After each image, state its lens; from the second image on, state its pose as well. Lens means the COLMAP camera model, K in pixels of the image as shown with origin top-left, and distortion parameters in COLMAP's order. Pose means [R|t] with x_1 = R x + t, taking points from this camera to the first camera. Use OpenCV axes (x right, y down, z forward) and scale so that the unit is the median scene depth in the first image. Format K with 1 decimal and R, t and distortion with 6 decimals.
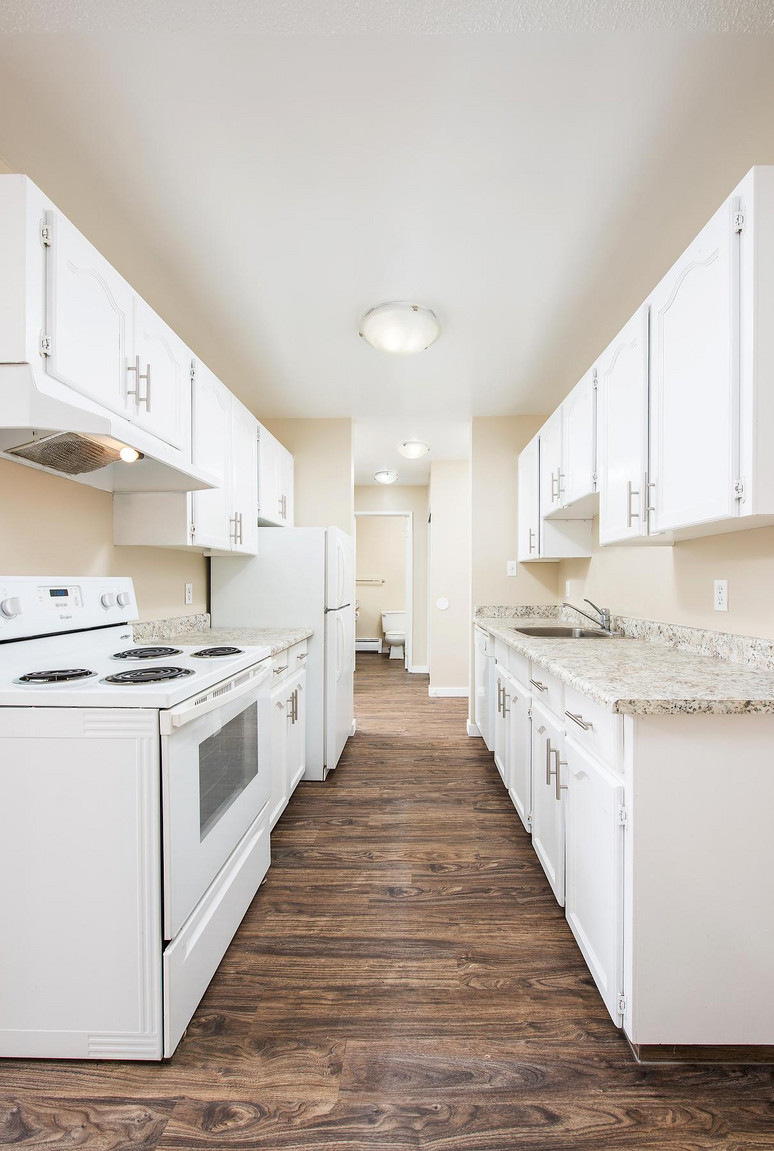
lens RADIAL K [[455.2, 0, 410.1], [0, 455.2, 585.3], [0, 0, 1]] dist [-0.003541, -0.000396]
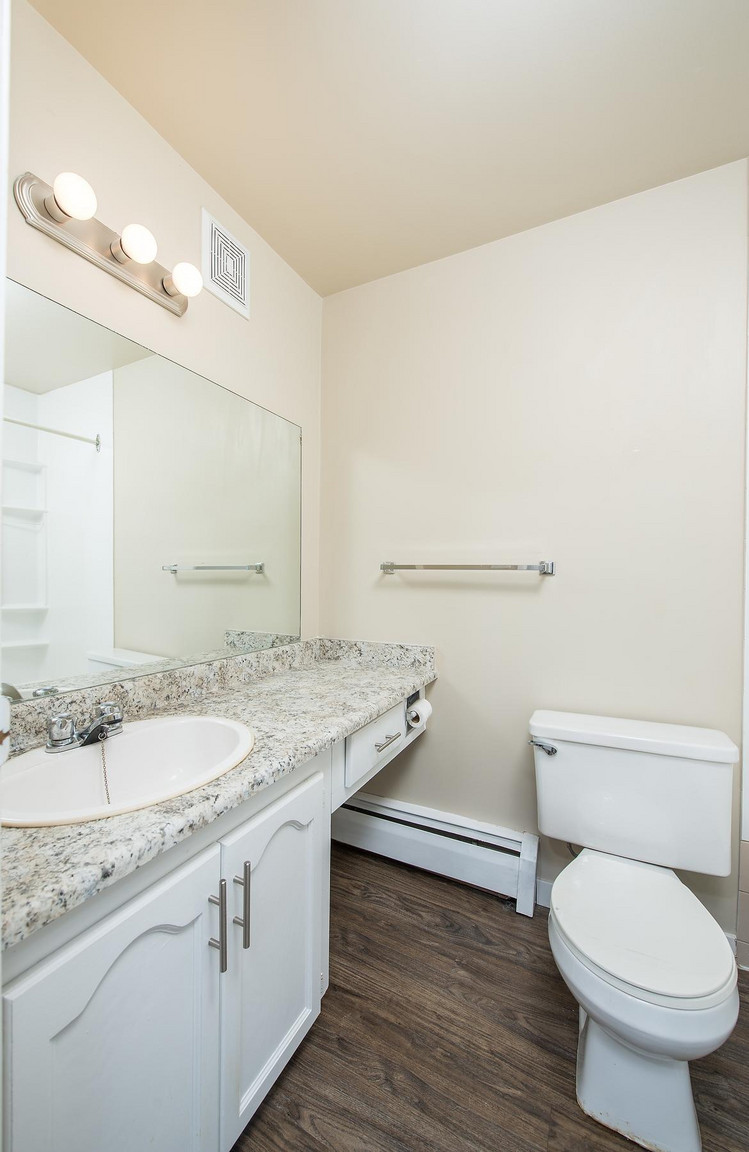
lens RADIAL K [[443.7, 0, 348.6], [0, 443.7, 579.2], [0, 0, 1]] dist [-0.005940, -0.000287]
pose [[0.886929, 0.011336, -0.461767, -0.189337], [-0.007657, 0.999922, 0.009838, -0.030197], [0.461843, -0.005190, 0.886947, 3.266136]]
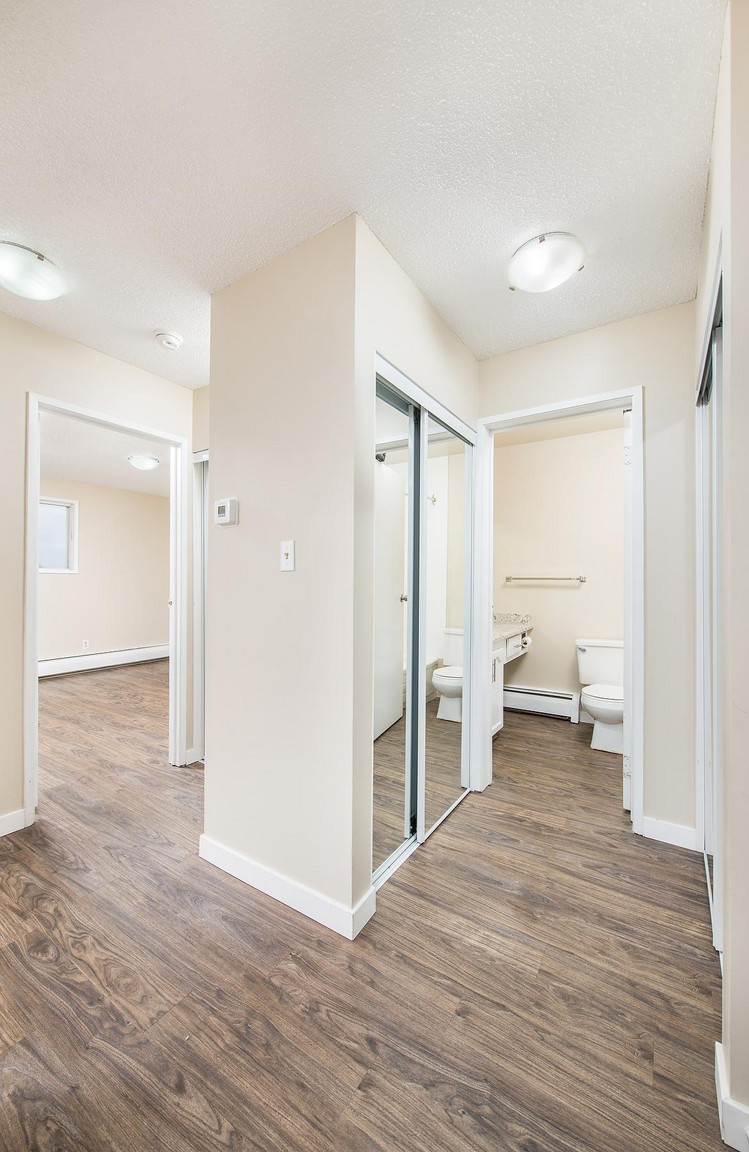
lens RADIAL K [[443.7, 0, 356.8], [0, 443.7, 582.1], [0, 0, 1]] dist [-0.005940, -0.000287]
pose [[0.839729, 0.004519, -0.542987, -0.007650], [-0.008345, 0.999955, -0.004583, -0.013370], [0.542942, 0.008380, 0.839729, 1.895330]]
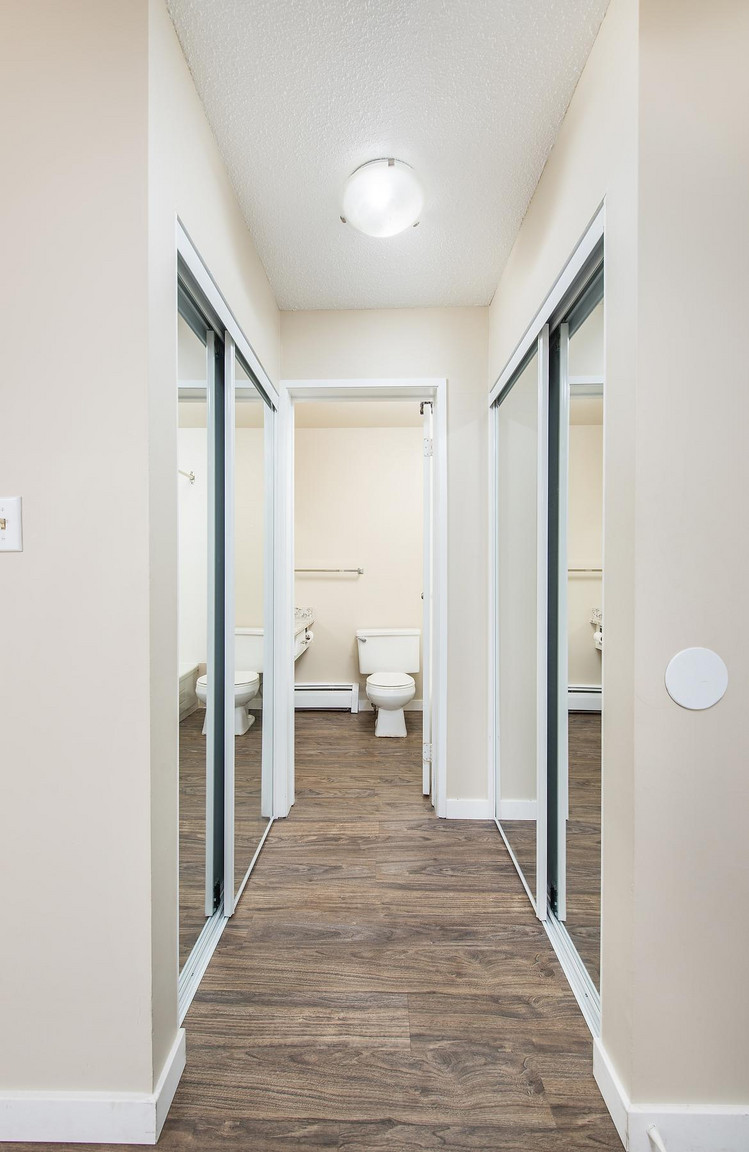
lens RADIAL K [[443.7, 0, 367.0], [0, 443.7, 582.2], [0, 0, 1]] dist [-0.005940, -0.000287]
pose [[0.999952, 0.000301, 0.009796, -0.234663], [-0.000369, 0.999976, 0.006899, -0.006947], [-0.009794, -0.006902, 0.999928, 2.093435]]
